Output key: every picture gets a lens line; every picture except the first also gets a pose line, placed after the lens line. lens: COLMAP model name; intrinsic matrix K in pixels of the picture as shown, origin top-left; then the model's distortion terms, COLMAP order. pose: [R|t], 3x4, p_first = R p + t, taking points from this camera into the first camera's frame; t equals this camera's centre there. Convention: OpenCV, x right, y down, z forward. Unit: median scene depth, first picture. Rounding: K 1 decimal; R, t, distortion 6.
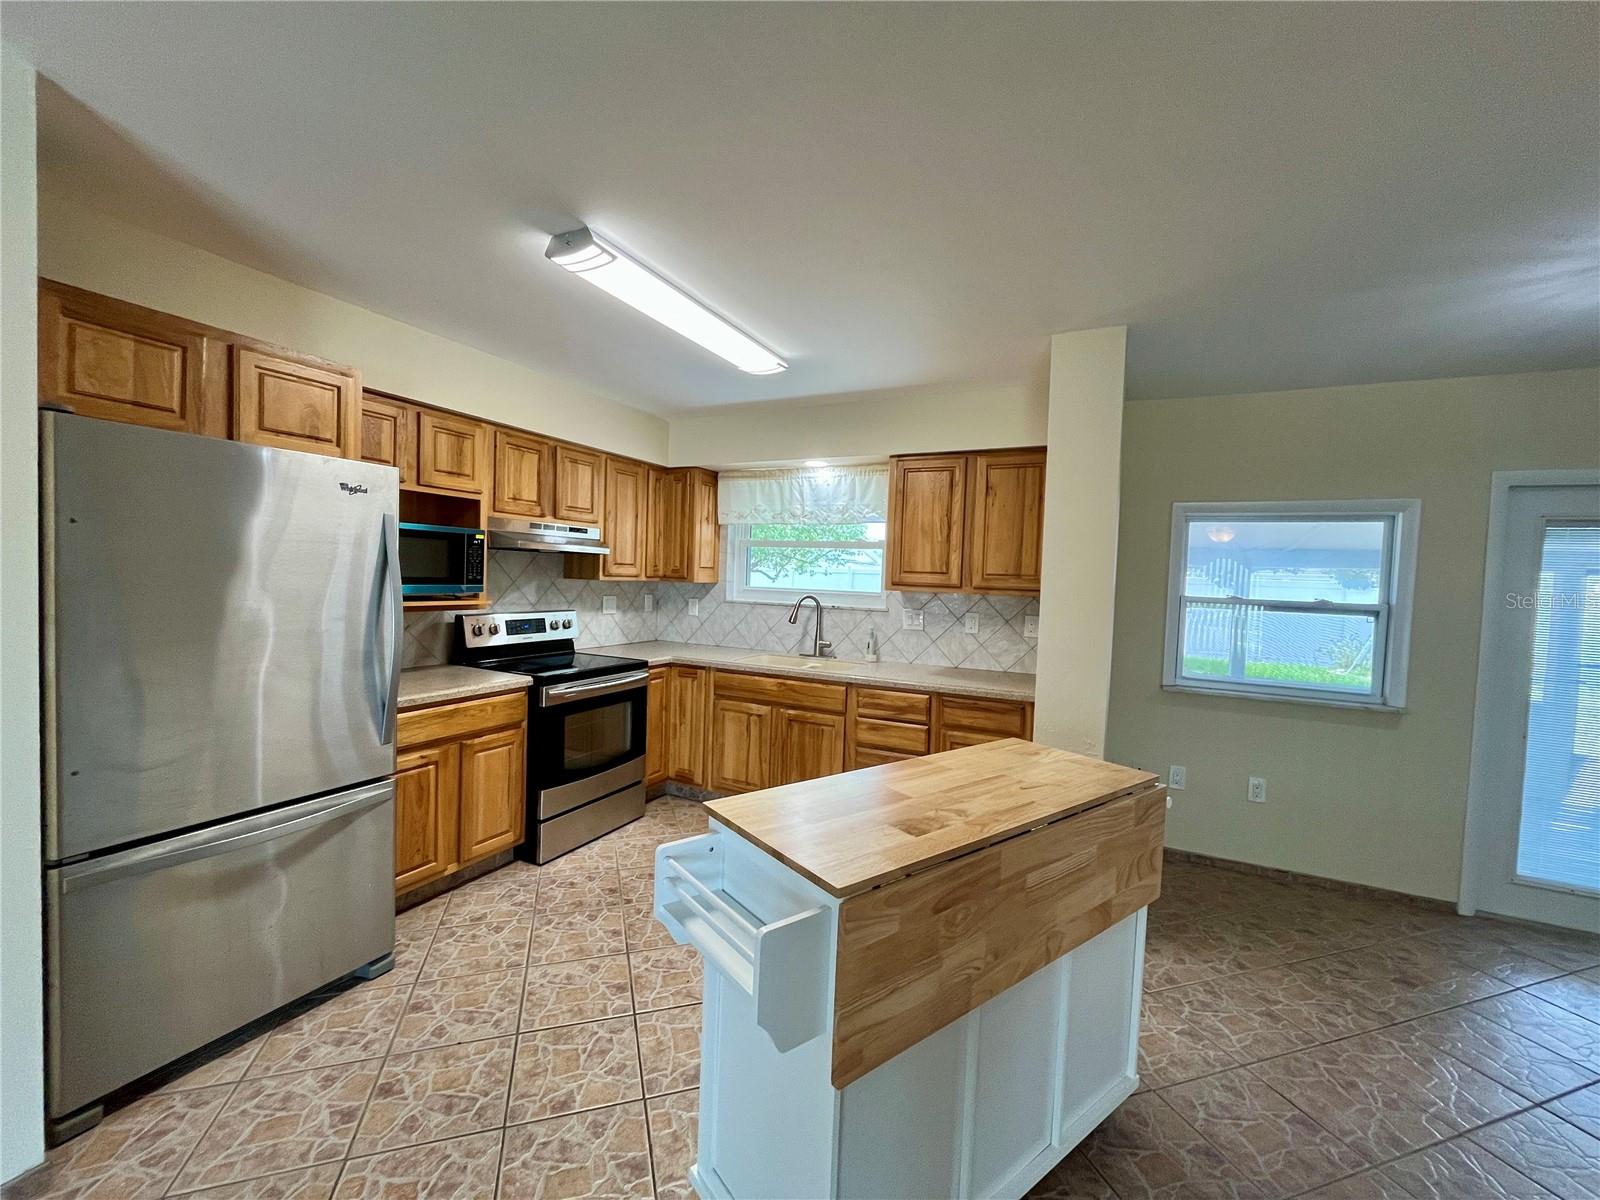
lens RADIAL K [[648.9, 0, 801.3], [0, 648.9, 602.0], [0, 0, 1]] dist [-0.000825, -0.000230]
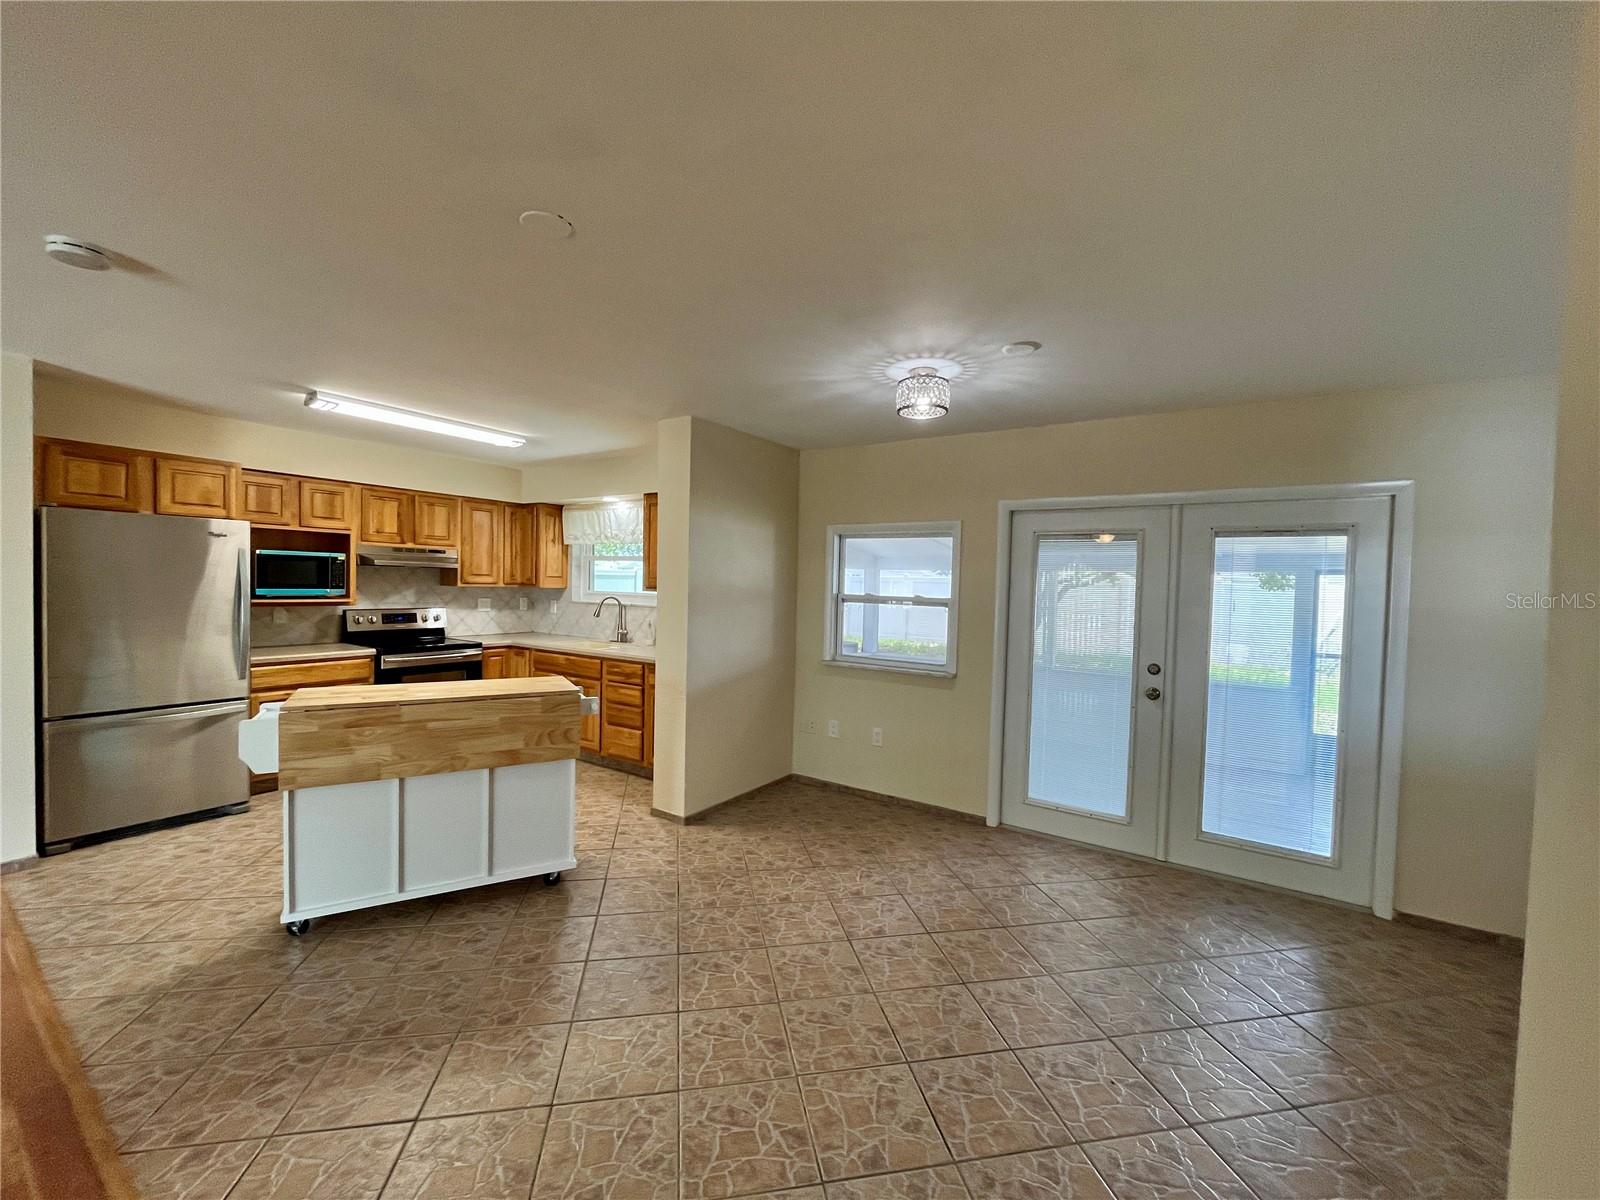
lens RADIAL K [[648.9, 0, 801.3], [0, 648.9, 602.0], [0, 0, 1]] dist [-0.000825, -0.000230]
pose [[0.991714, -0.006008, -0.128327, 0.673926], [0.004128, 0.999880, -0.014915, 0.027059], [0.128402, 0.014262, 0.991620, -0.337845]]
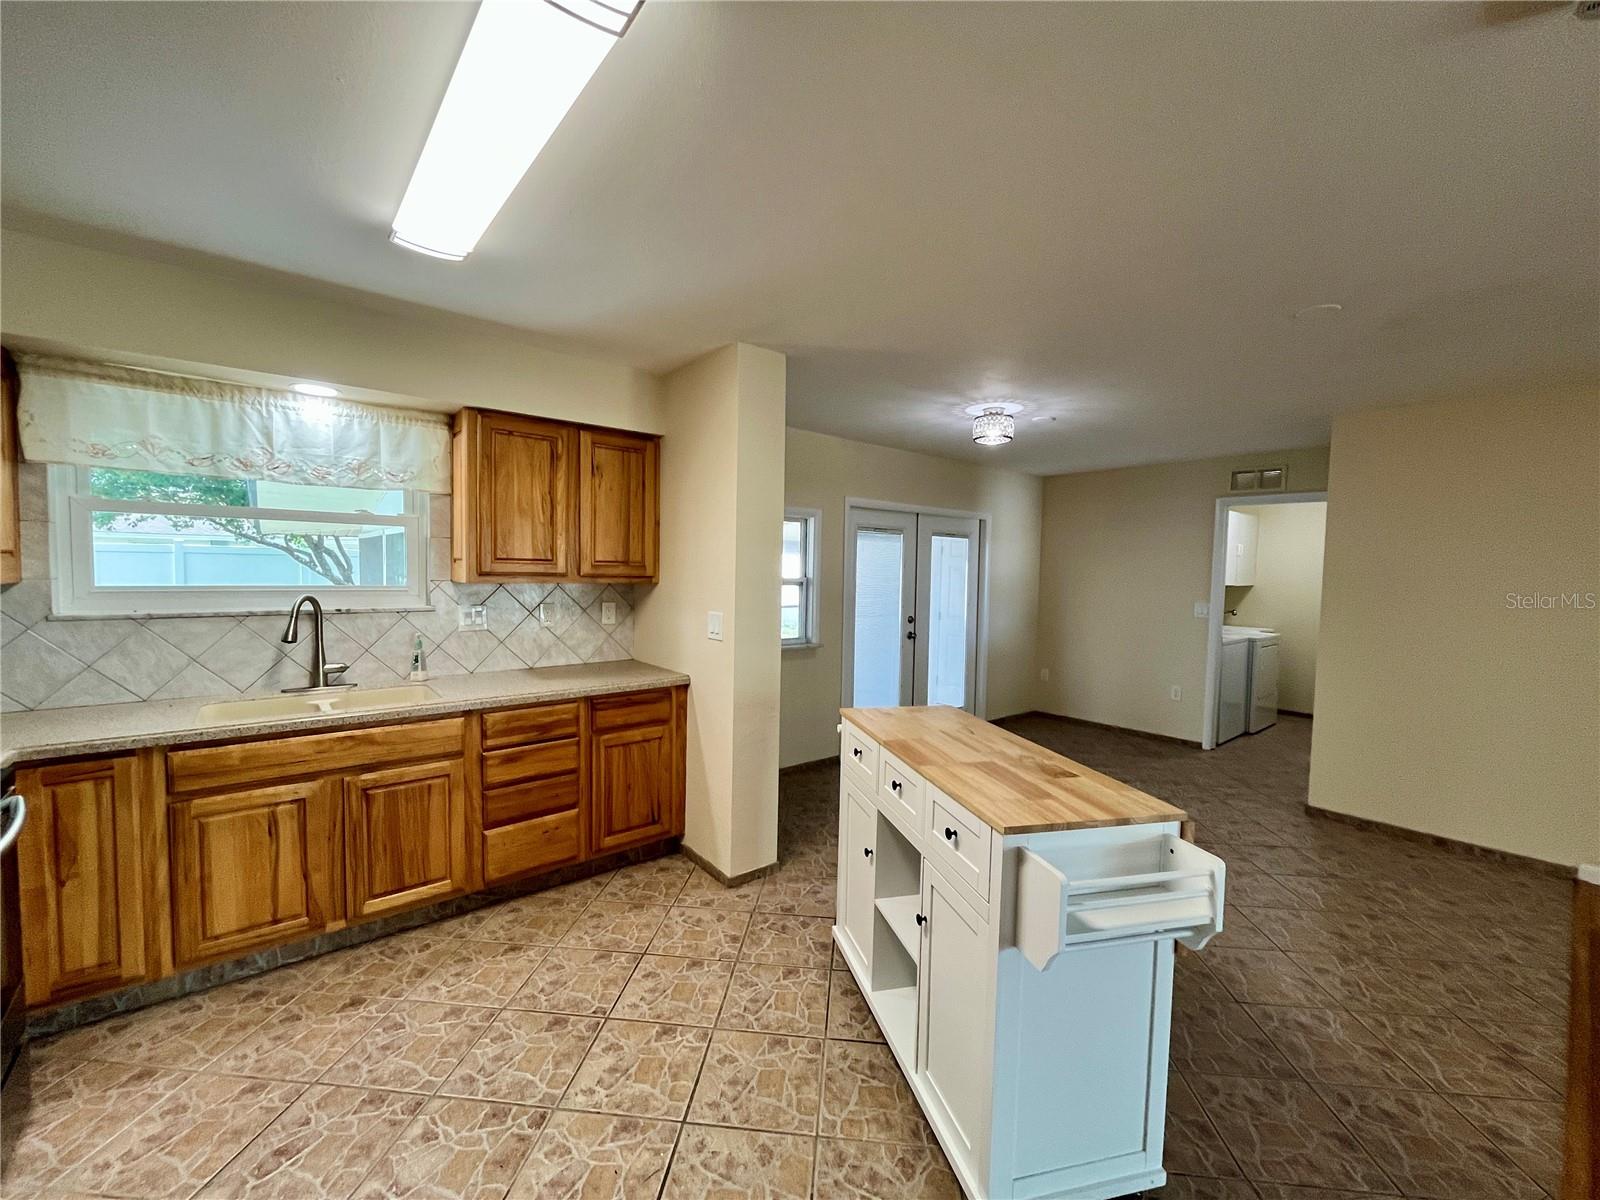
lens RADIAL K [[648.9, 0, 801.3], [0, 648.9, 602.0], [0, 0, 1]] dist [-0.000825, -0.000230]
pose [[0.402926, -0.073866, 0.912247, -0.434217], [0.033542, 0.997260, 0.065935, -0.034775], [-0.914618, 0.004032, 0.404299, 0.347040]]
